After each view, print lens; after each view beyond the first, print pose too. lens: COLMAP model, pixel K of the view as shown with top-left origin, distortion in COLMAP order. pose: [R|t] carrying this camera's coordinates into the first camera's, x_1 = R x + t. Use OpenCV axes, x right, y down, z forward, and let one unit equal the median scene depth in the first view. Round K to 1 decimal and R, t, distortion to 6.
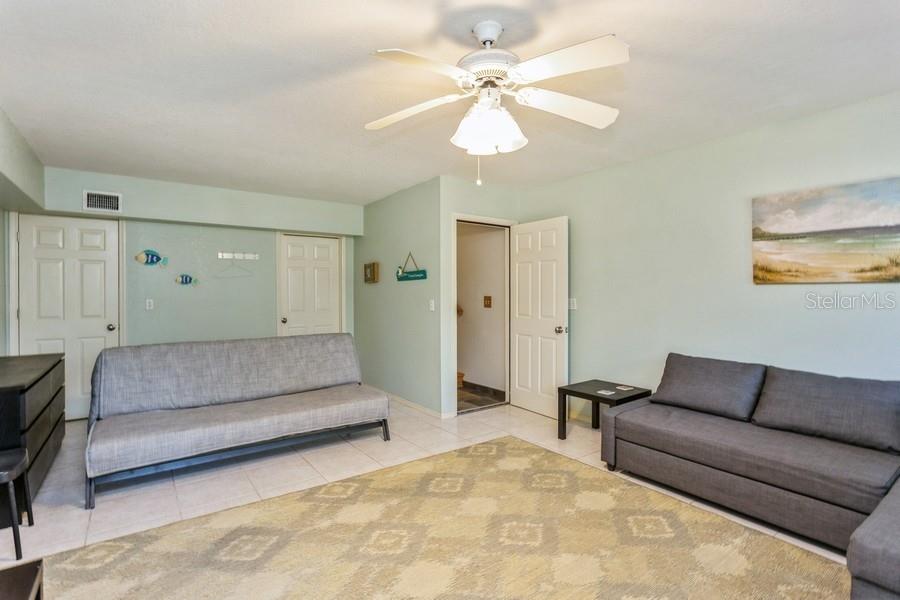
lens RADIAL K [[441.6, 0, 443.9], [0, 441.6, 296.3], [0, 0, 1]] dist [-0.003182, -0.000286]
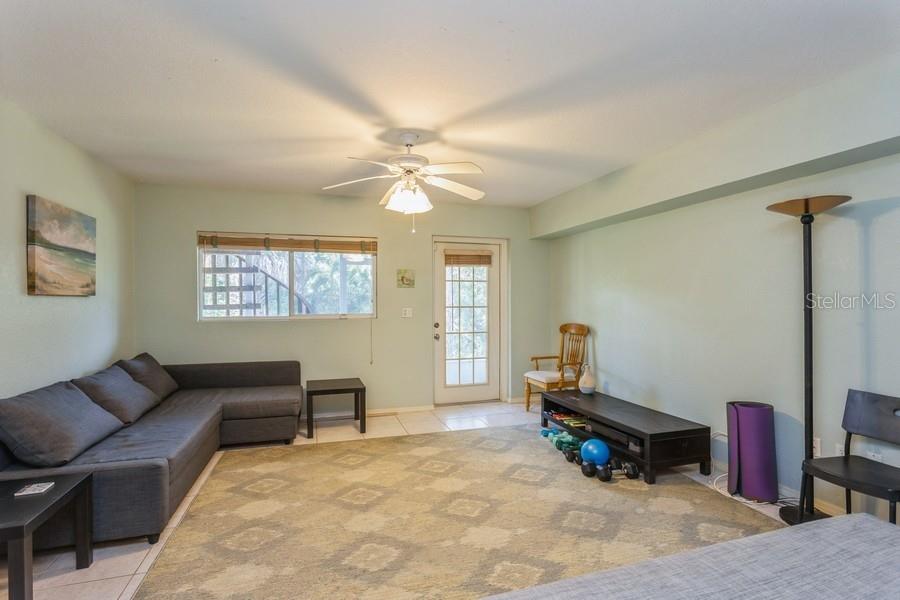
lens RADIAL K [[441.6, 0, 446.5], [0, 441.6, 301.1], [0, 0, 1]] dist [-0.003182, -0.000286]
pose [[-0.950751, 0.007363, 0.309867, -0.390590], [0.009399, 0.999943, 0.005078, -0.014476], [-0.309812, 0.007740, -0.950766, 1.859534]]
